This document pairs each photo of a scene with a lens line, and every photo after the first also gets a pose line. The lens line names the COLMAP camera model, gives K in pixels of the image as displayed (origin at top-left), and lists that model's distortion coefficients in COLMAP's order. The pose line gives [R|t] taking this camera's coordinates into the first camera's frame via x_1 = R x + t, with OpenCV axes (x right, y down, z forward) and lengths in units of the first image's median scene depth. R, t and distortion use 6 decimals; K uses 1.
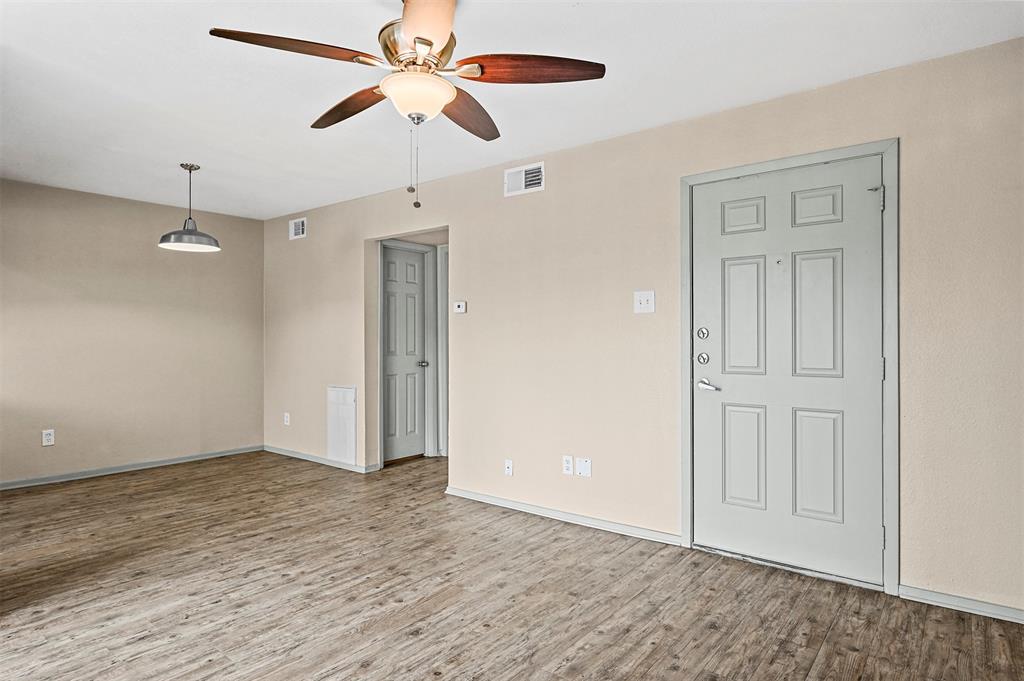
lens RADIAL K [[577.5, 0, 512.4], [0, 577.5, 337.3], [0, 0, 1]] dist [-0.006034, 0.000460]
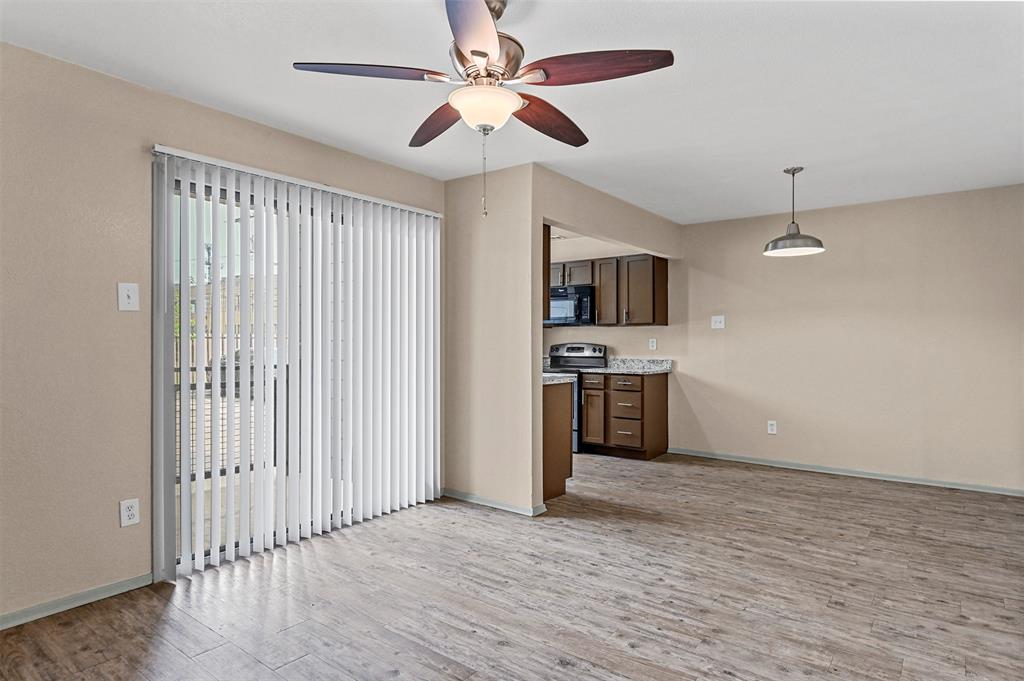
lens RADIAL K [[577.5, 0, 515.5], [0, 577.5, 342.6], [0, 0, 1]] dist [-0.006034, 0.000460]
pose [[0.017595, -0.000011, -0.999845, 0.534939], [-0.002167, 0.999998, -0.000049, 0.000825], [0.999843, 0.002167, 0.017595, 0.645244]]
